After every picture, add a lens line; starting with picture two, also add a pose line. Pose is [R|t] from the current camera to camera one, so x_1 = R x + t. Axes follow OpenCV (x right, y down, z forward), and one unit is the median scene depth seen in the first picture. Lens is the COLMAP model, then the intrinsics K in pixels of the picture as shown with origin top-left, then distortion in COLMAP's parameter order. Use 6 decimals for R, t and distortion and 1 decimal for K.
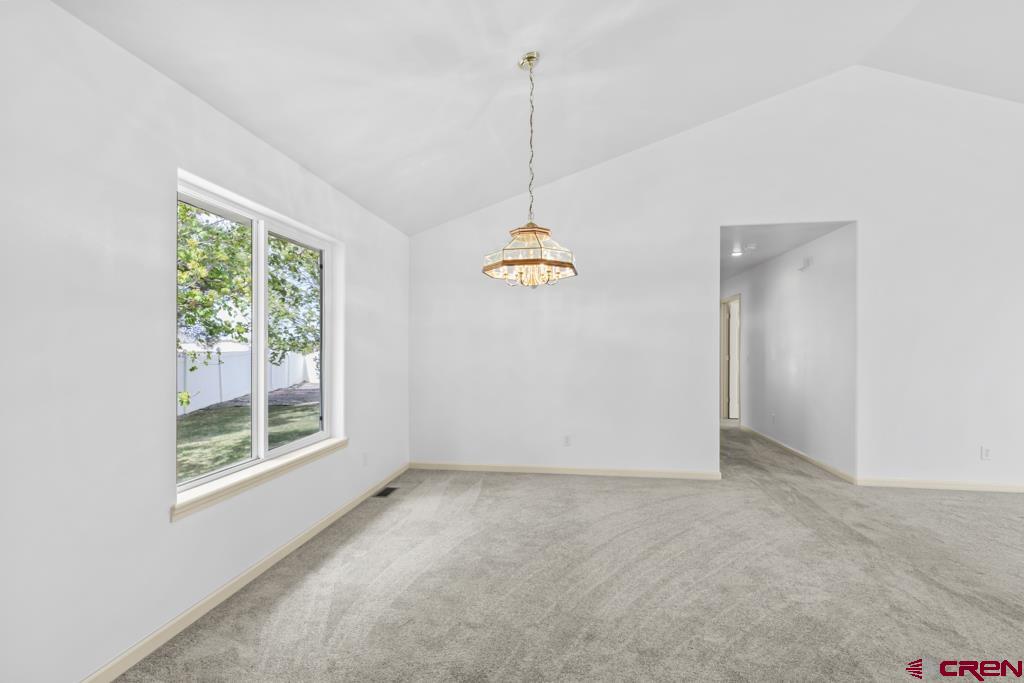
lens RADIAL K [[466.5, 0, 508.6], [0, 466.5, 351.0], [0, 0, 1]] dist [0.004906, 0.000157]
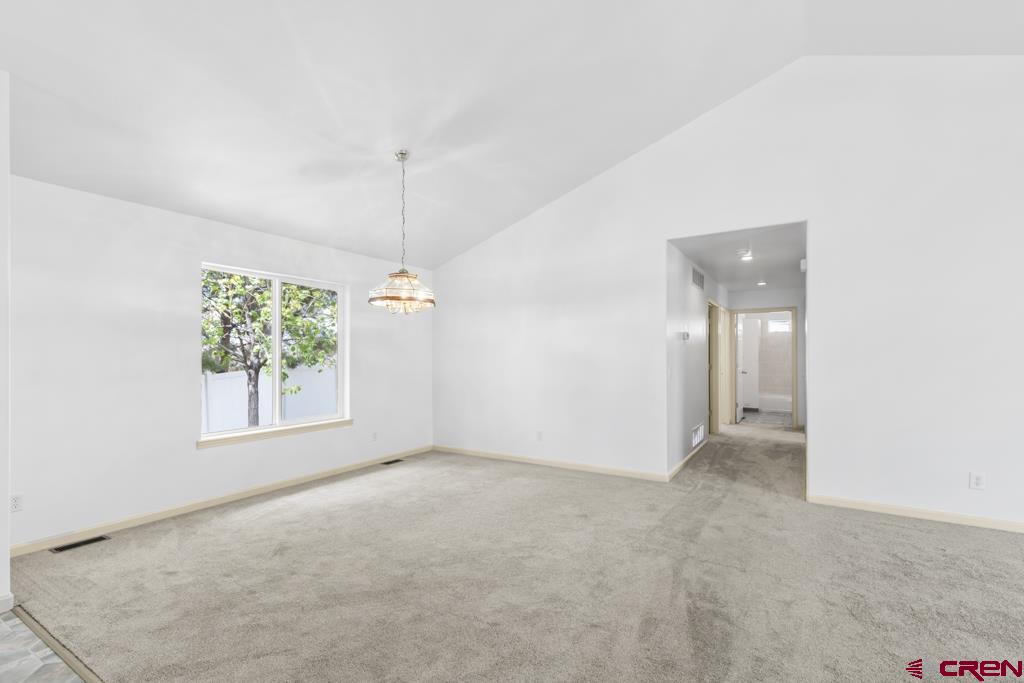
lens RADIAL K [[466.5, 0, 511.5], [0, 466.5, 354.5], [0, 0, 1]] dist [0.004906, 0.000157]
pose [[0.912709, -0.003038, -0.408599, 0.746937], [-0.000924, 0.999954, -0.009500, 0.000105], [0.408609, 0.009049, 0.912665, -0.130612]]
